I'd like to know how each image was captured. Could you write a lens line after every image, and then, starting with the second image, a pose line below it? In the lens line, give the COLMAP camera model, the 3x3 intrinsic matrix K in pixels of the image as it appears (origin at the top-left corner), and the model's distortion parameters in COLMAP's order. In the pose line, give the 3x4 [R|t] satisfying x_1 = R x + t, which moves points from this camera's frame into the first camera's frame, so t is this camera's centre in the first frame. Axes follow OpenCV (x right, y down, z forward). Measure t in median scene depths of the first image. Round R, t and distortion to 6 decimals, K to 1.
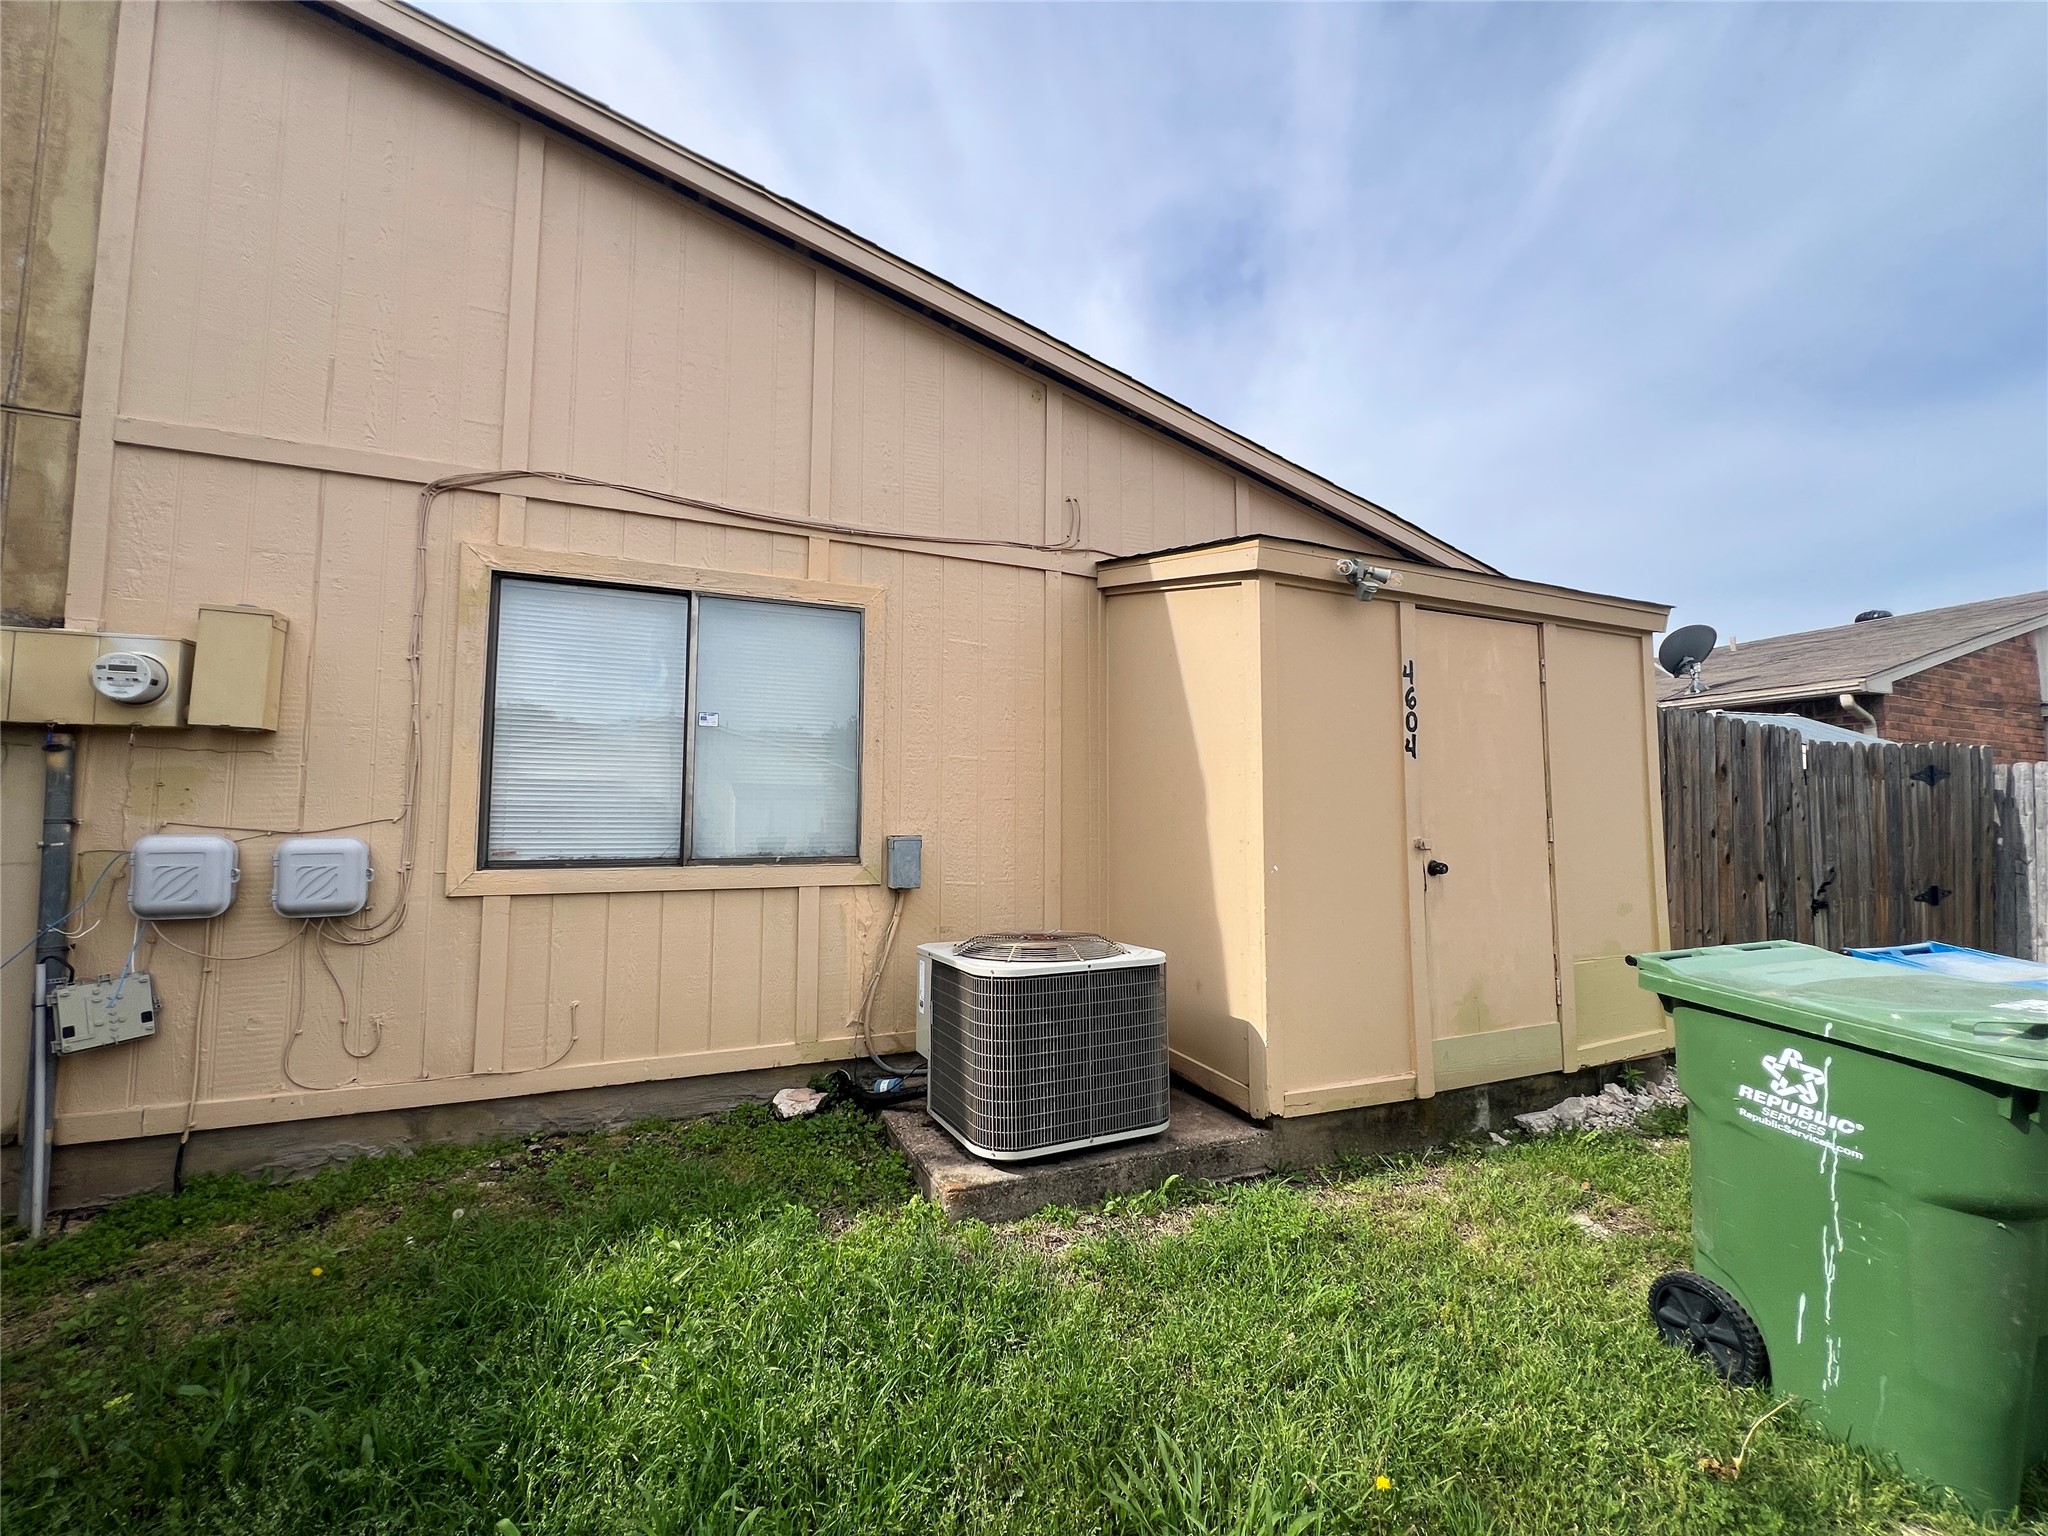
lens RADIAL K [[816.6, 0, 1012.4], [0, 816.6, 772.4], [0, 0, 1]] dist [-0.003568, 0.000978]
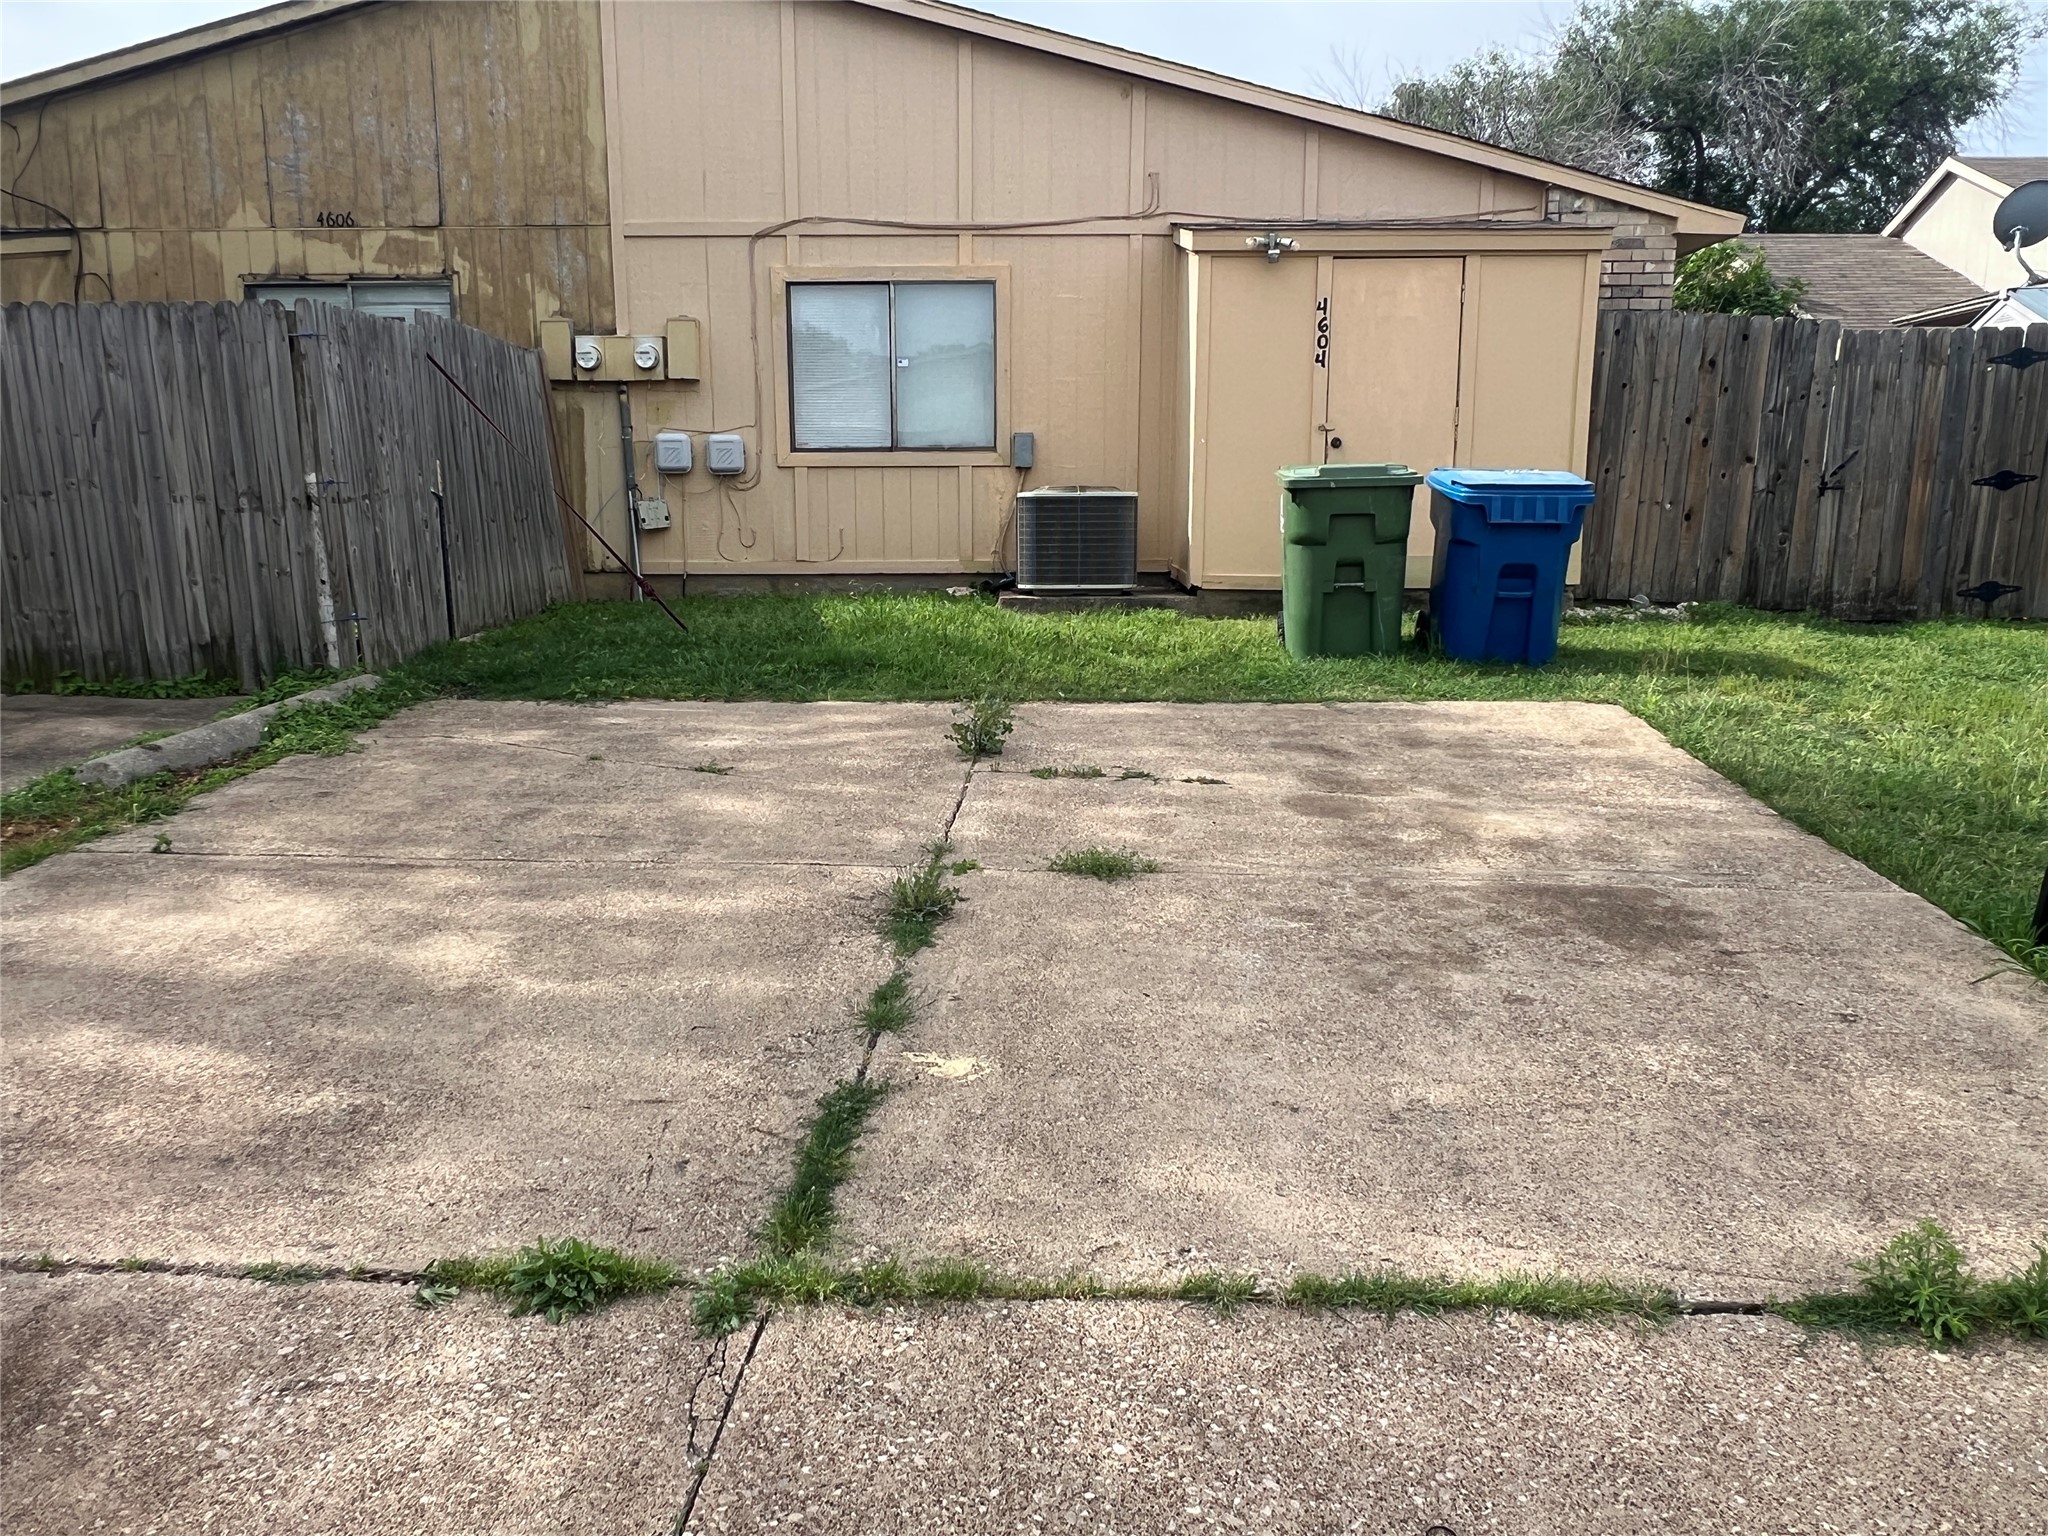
lens RADIAL K [[1367.8, 0, 1019.3], [0, 1367.8, 767.6], [0, 0, 1]] dist [0.000417, -0.001189]
pose [[0.921771, 0.067226, -0.381863, 1.007117], [0.030711, 0.969102, 0.244739, 0.063911], [0.386518, -0.237321, 0.891226, -1.655762]]
